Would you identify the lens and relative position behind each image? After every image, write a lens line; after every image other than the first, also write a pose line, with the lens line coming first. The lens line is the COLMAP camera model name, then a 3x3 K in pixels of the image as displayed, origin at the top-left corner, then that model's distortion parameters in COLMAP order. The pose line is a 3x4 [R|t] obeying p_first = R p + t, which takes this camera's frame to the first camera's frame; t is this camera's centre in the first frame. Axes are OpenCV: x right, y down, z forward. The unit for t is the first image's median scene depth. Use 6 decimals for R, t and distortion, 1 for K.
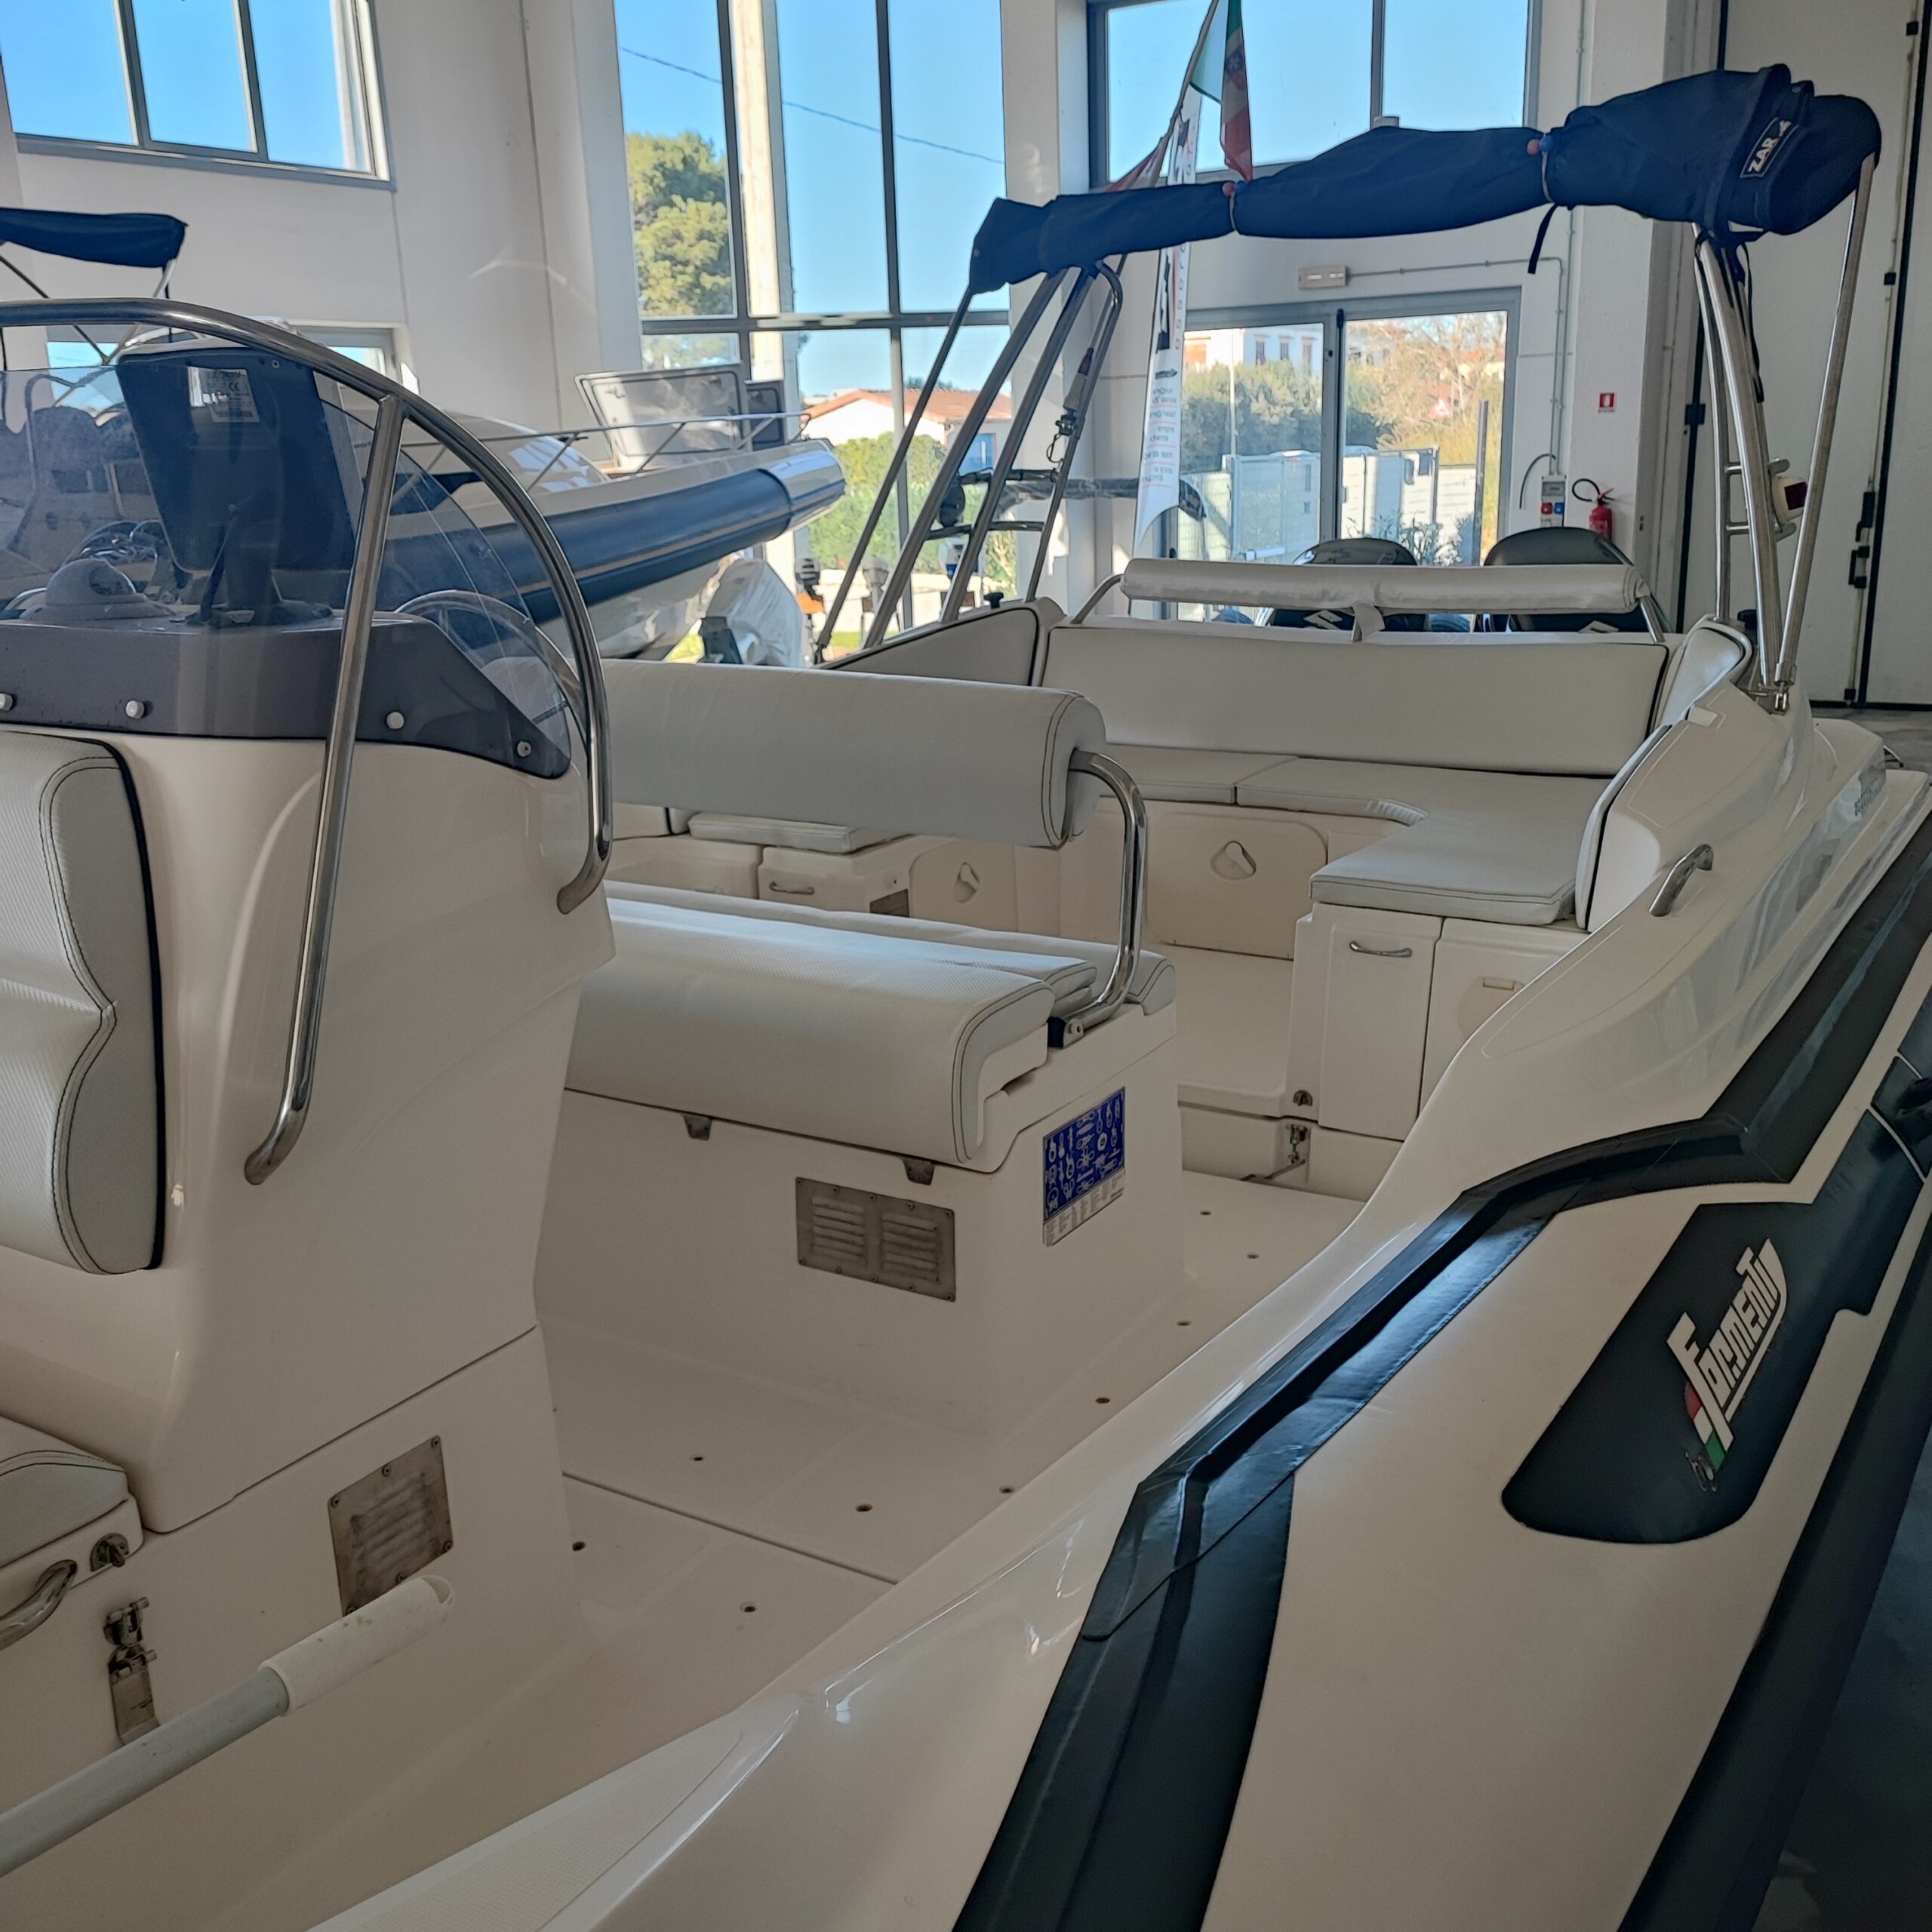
lens RADIAL K [[1893.7, 0, 976.2], [0, 1893.7, 931.7], [0, 0, 1]] dist [0.063988, -0.154239]
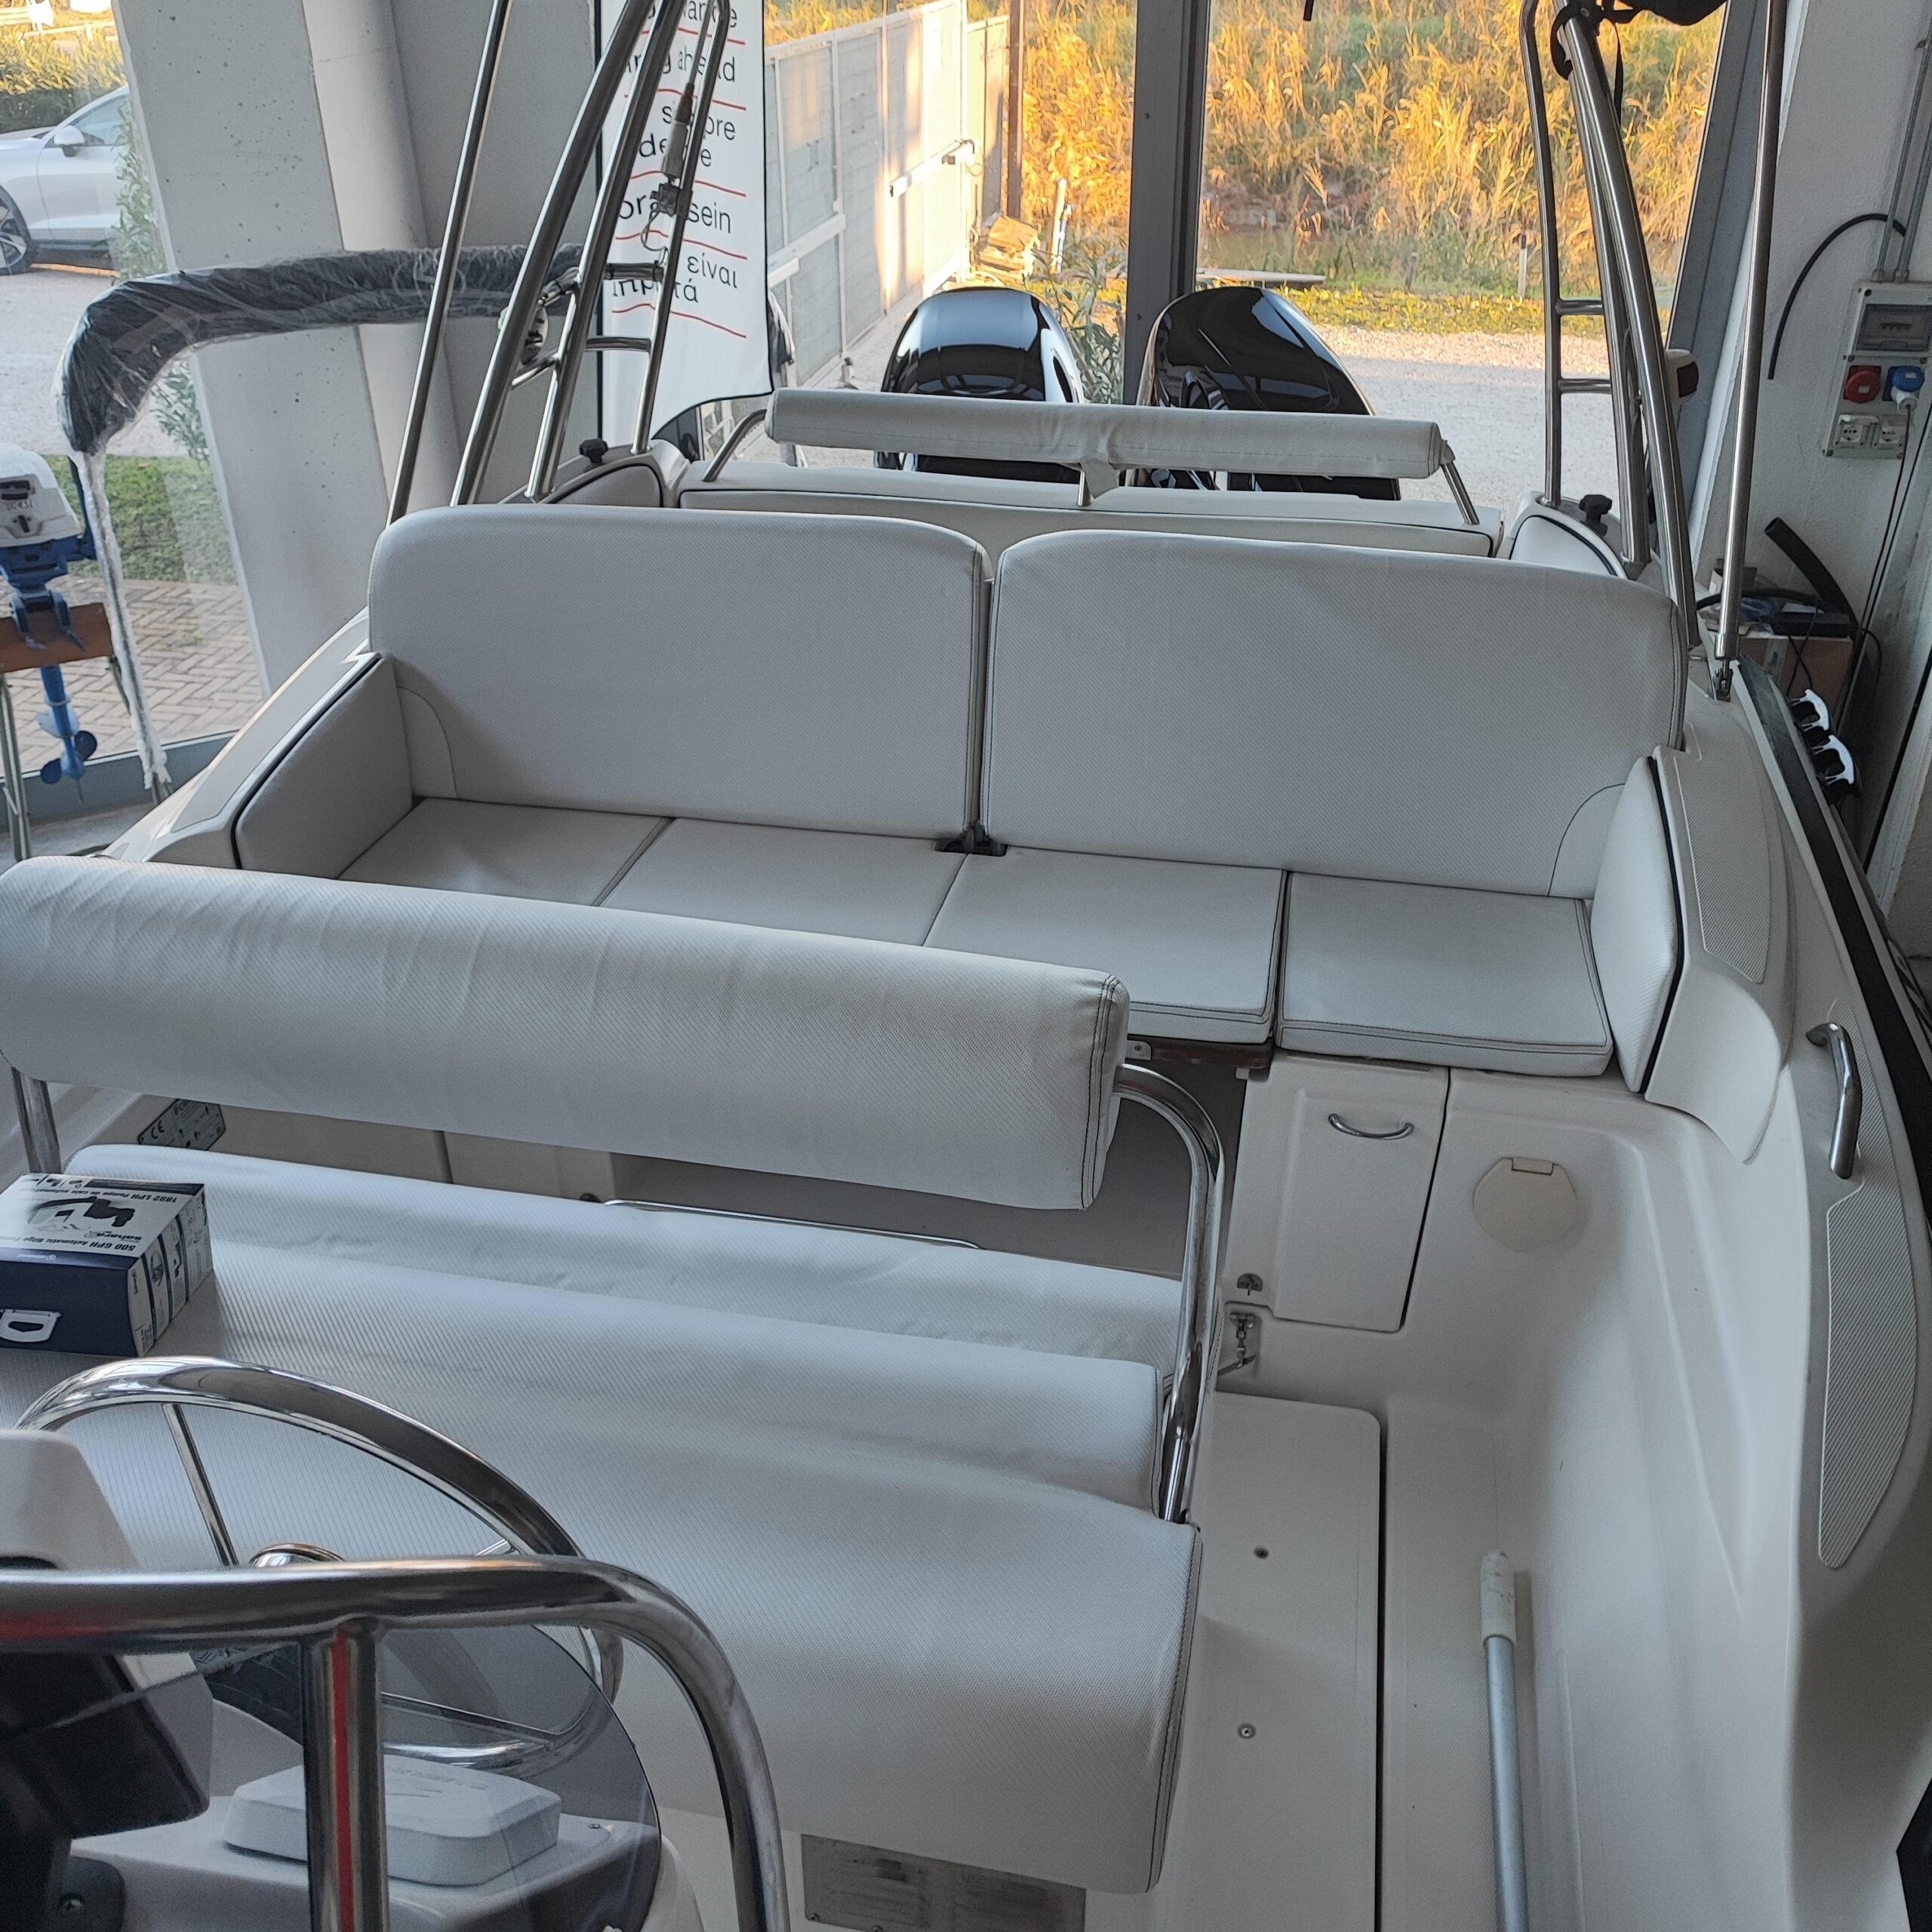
lens RADIAL K [[1893.7, 0, 976.2], [0, 1893.7, 931.7], [0, 0, 1]] dist [0.063988, -0.154239]
pose [[0.940336, -0.141002, 0.309656, -0.106466], [0.061005, 0.965211, 0.254255, -0.176366], [-0.334734, -0.220195, 0.916225, 0.241353]]
